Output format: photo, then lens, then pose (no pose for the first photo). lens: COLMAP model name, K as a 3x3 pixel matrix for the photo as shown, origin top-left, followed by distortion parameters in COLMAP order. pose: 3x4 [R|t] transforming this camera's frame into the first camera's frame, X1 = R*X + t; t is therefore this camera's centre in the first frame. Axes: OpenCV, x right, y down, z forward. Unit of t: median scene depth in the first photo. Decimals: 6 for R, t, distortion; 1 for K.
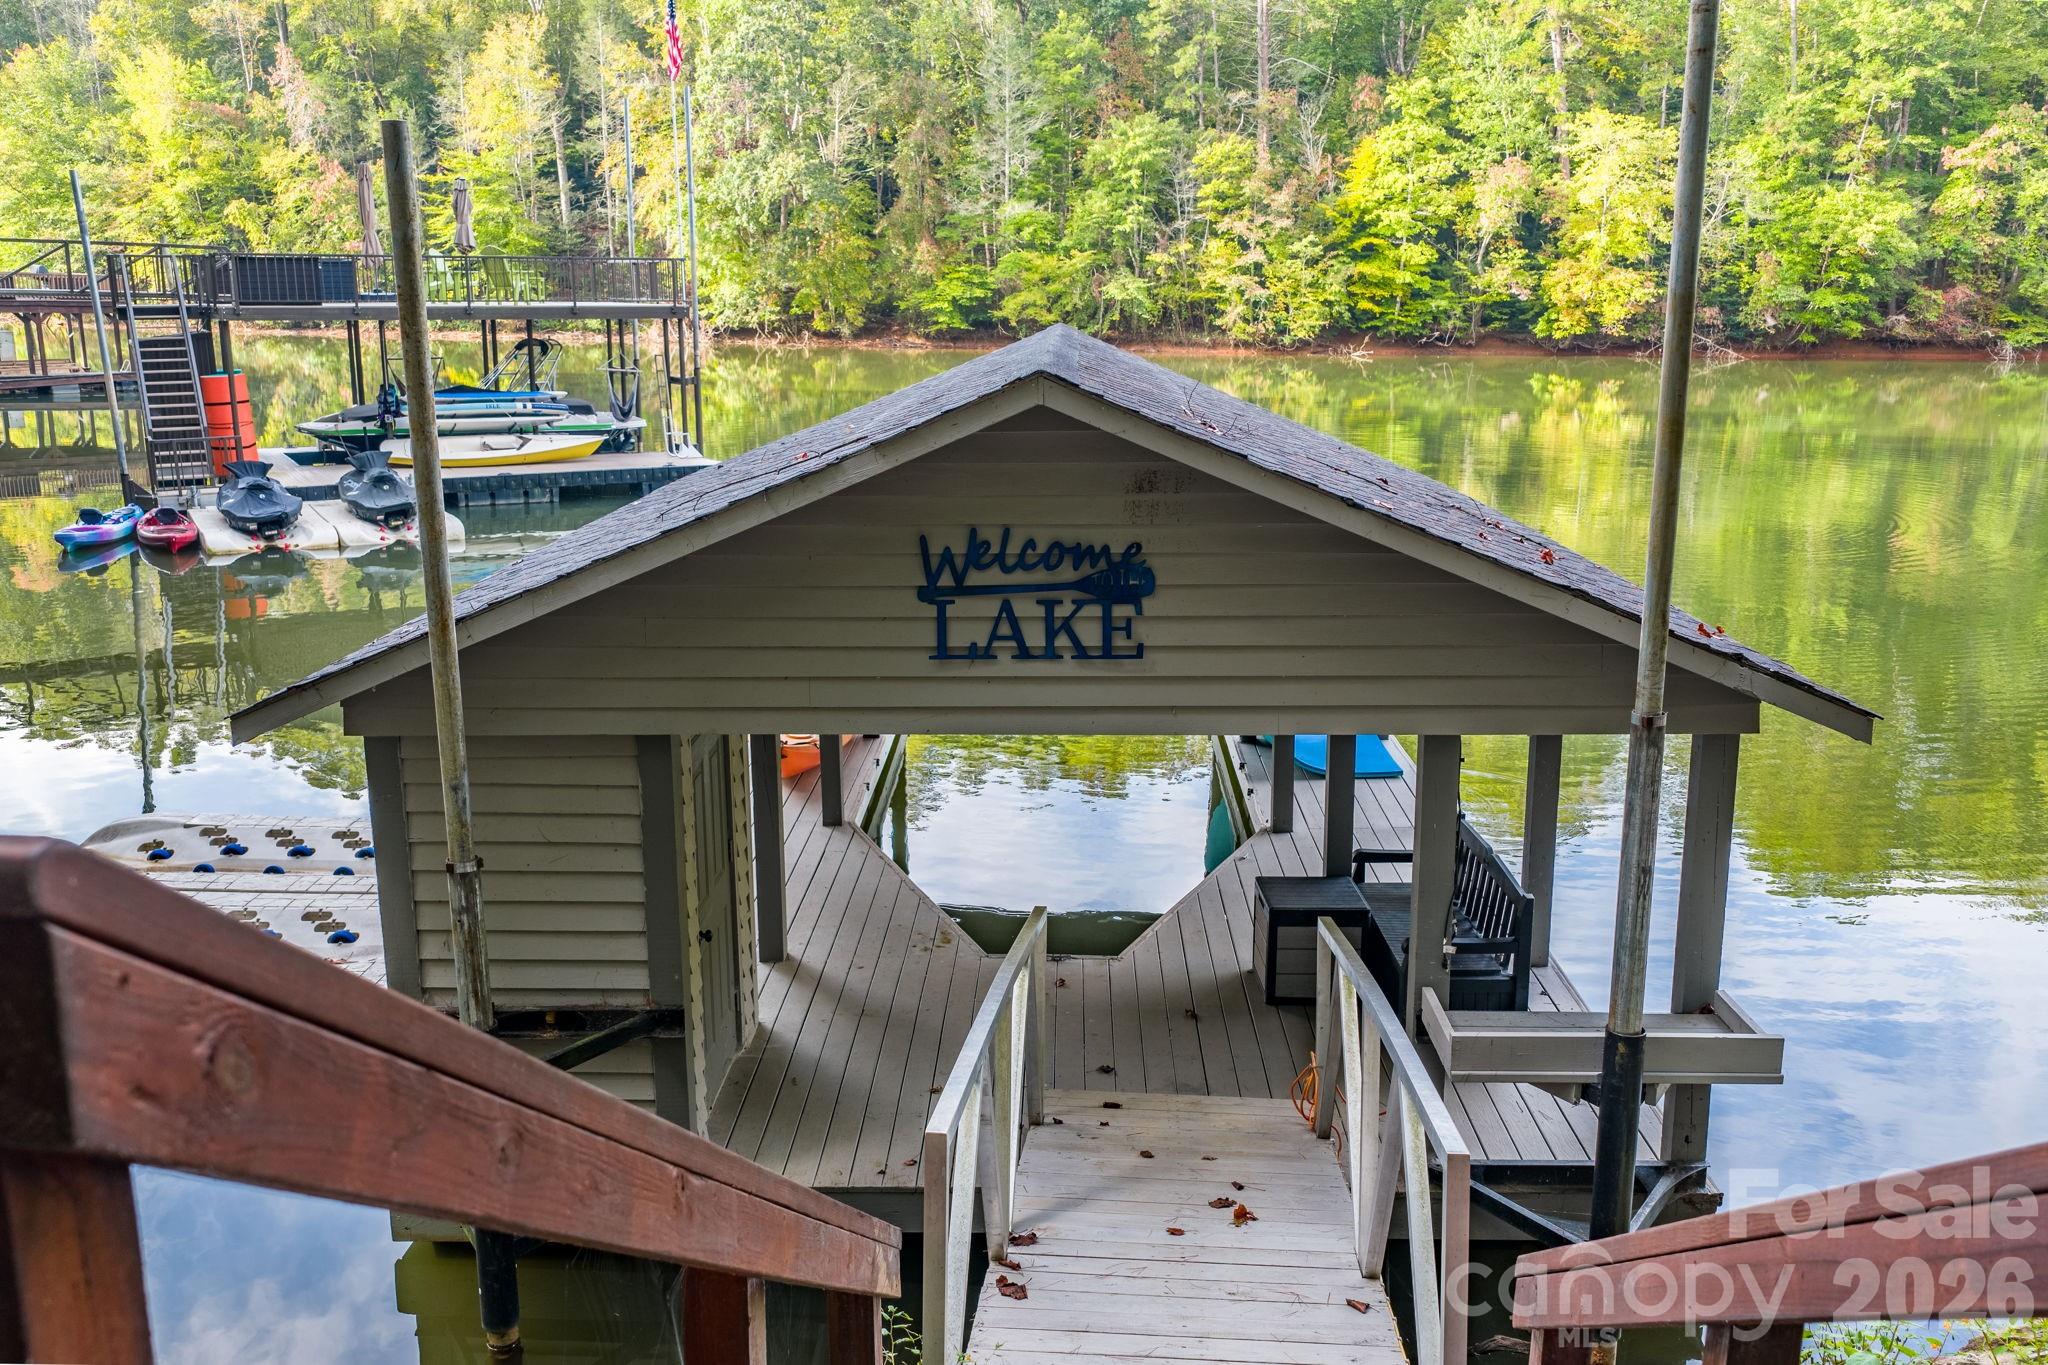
lens RADIAL K [[1697.1, 0, 1032.7], [0, 1697.1, 685.0], [0, 0, 1]] dist [0.045135, -0.073807]
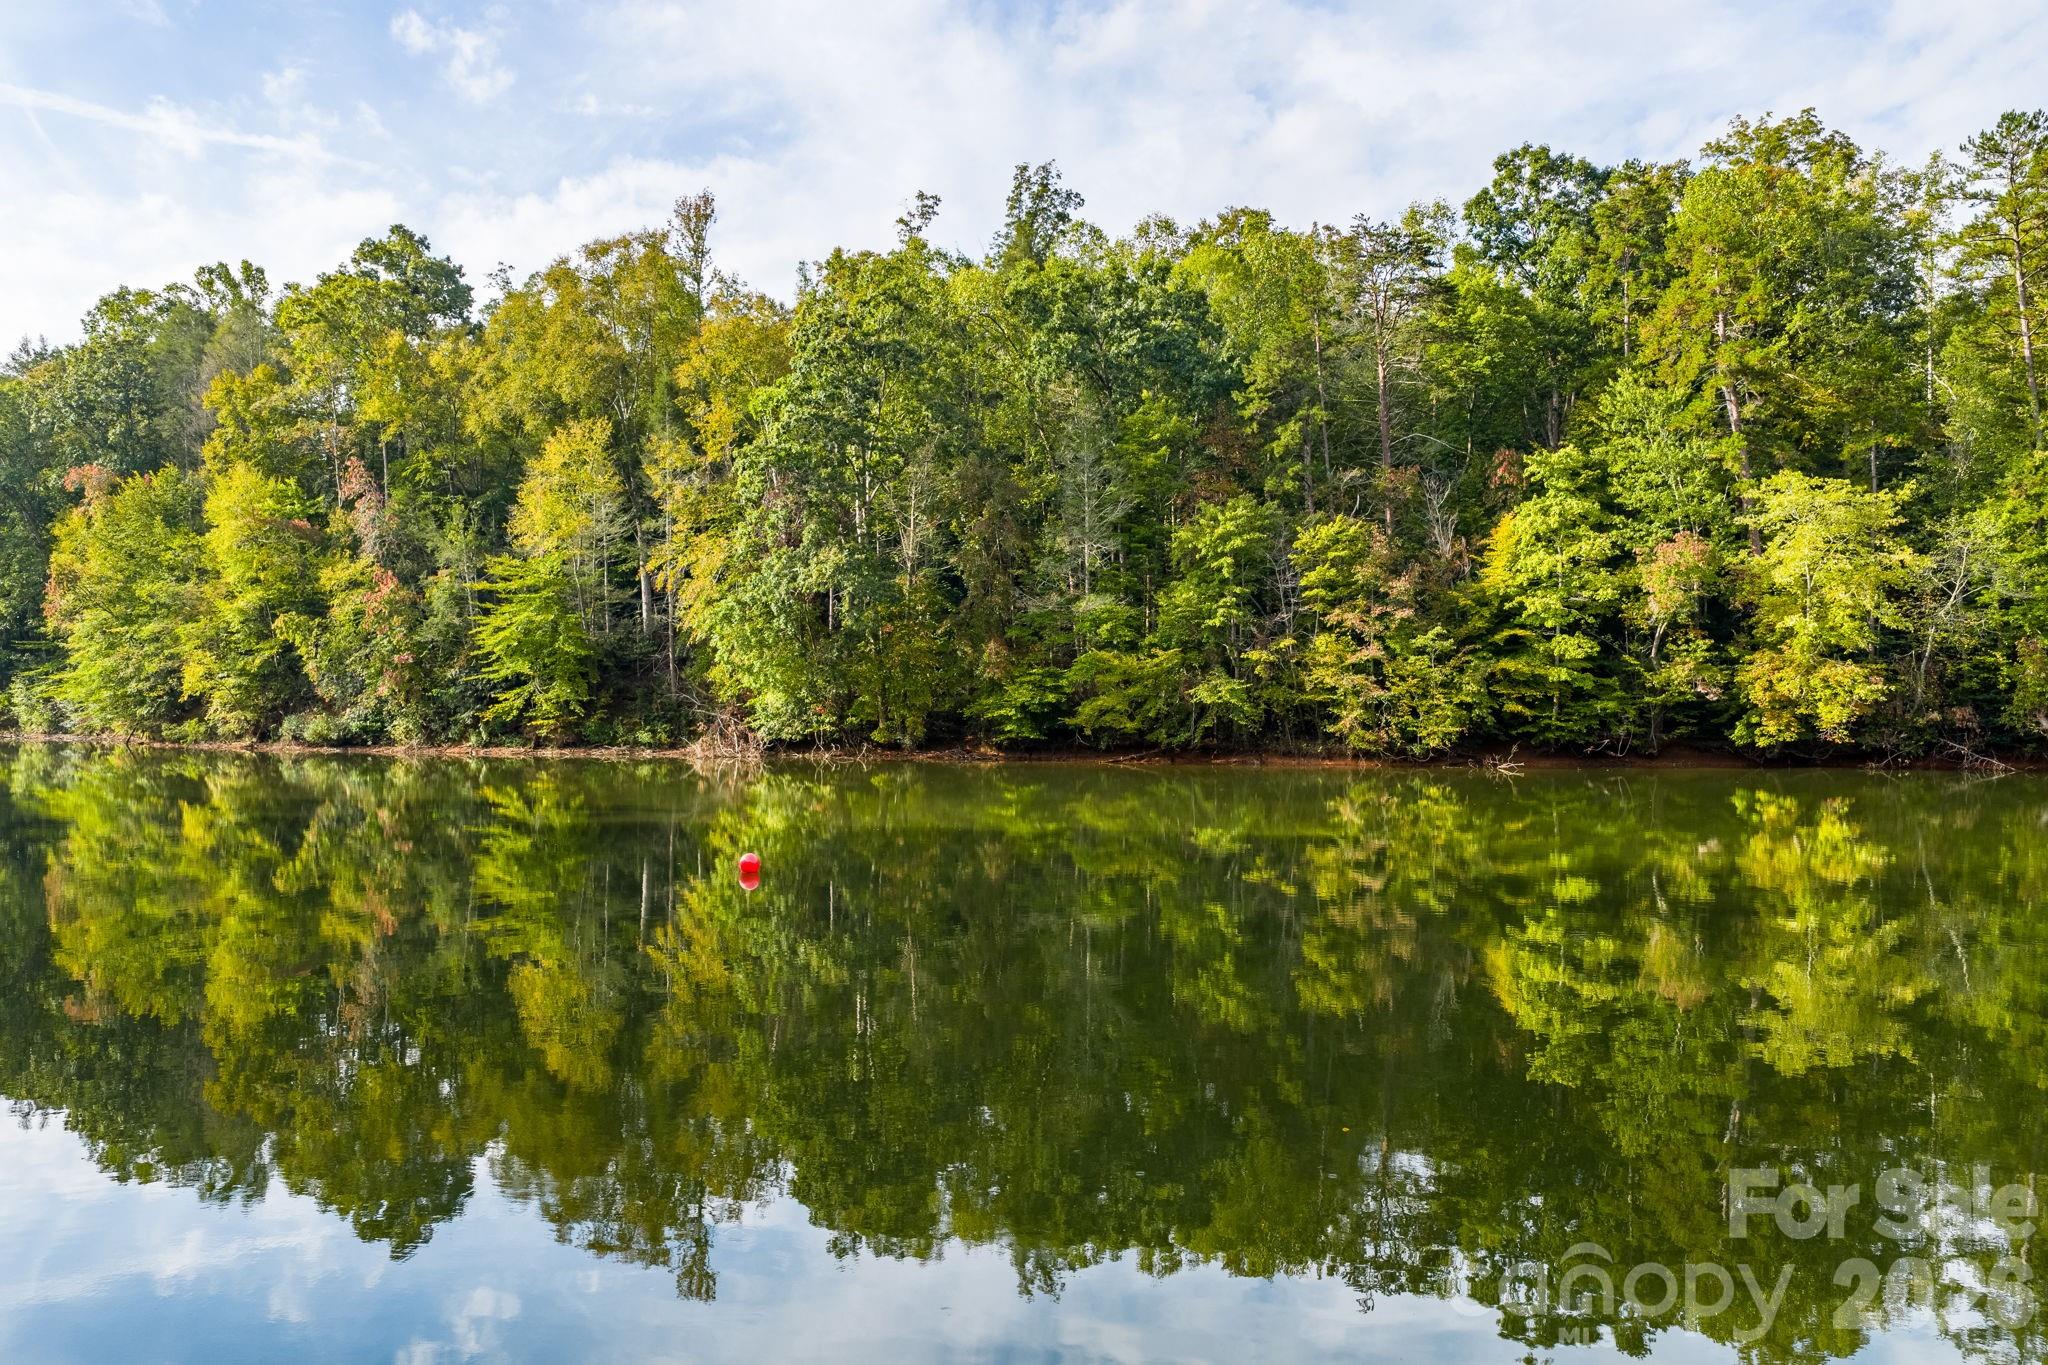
lens RADIAL K [[1697.1, 0, 1005.8], [0, 1697.1, 691.1], [0, 0, 1]] dist [0.045135, -0.073807]
pose [[0.990773, -0.012401, -0.134960, 0.063118], [-0.018751, 0.973685, -0.227125, -0.038917], [0.134225, 0.227560, 0.964469, 0.169632]]
